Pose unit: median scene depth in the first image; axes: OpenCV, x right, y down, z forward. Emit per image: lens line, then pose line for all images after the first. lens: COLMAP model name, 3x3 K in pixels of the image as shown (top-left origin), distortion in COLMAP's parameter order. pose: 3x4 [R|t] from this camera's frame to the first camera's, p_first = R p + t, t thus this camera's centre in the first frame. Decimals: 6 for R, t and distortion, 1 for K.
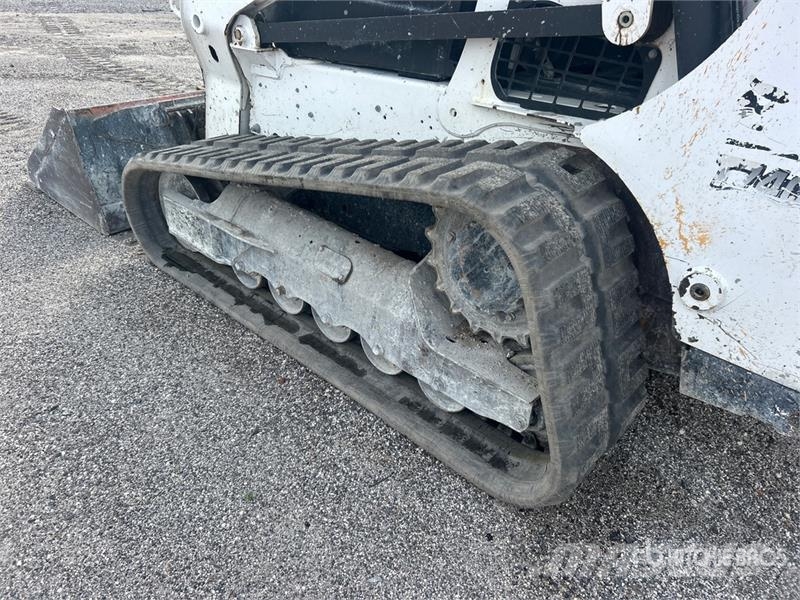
lens RADIAL K [[595.0, 0, 399.3], [0, 595.0, 303.1], [0, 0, 1]] dist [0.056552, -0.073836]
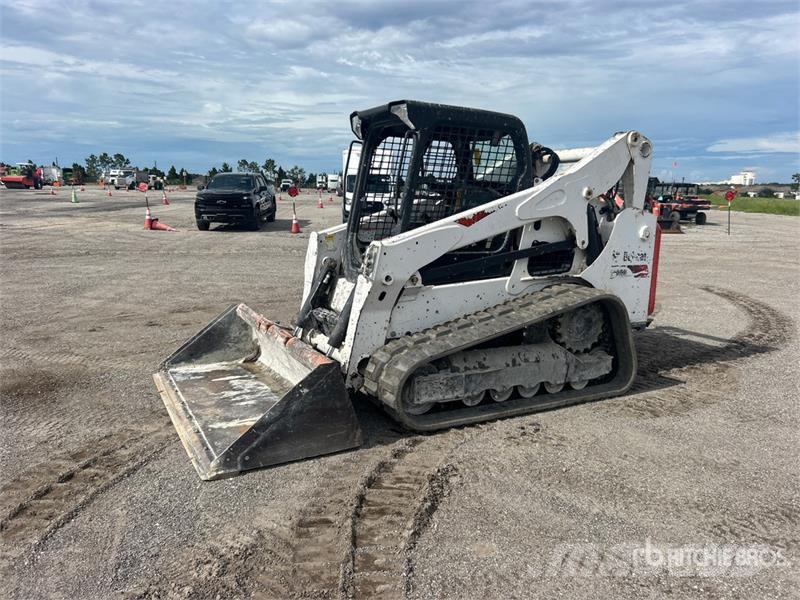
lens RADIAL K [[616.9, 0, 400.2], [0, 616.9, 304.2], [0, 0, 1]] dist [0.054176, -0.054079]
pose [[0.338791, -0.202055, 0.918909, -2.530886], [0.497170, 0.867621, 0.007477, -0.530323], [-0.798775, 0.454321, 0.394398, 0.425355]]
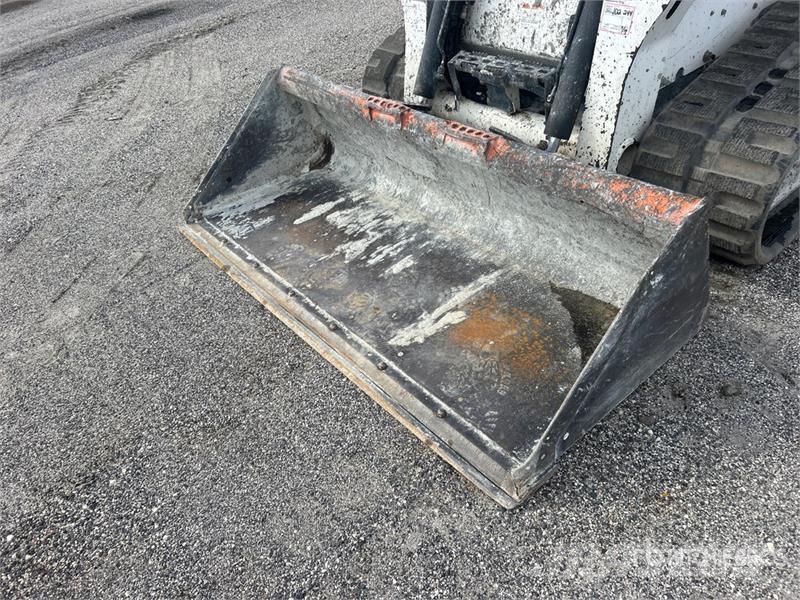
lens RADIAL K [[587.7, 0, 386.3], [0, 587.7, 299.2], [0, 0, 1]] dist [0.039617, -0.002766]
pose [[0.130650, -0.676042, 0.725188, -1.573055], [0.635055, 0.618767, 0.462421, -1.054915], [-0.761338, 0.400119, 0.510166, 1.439730]]
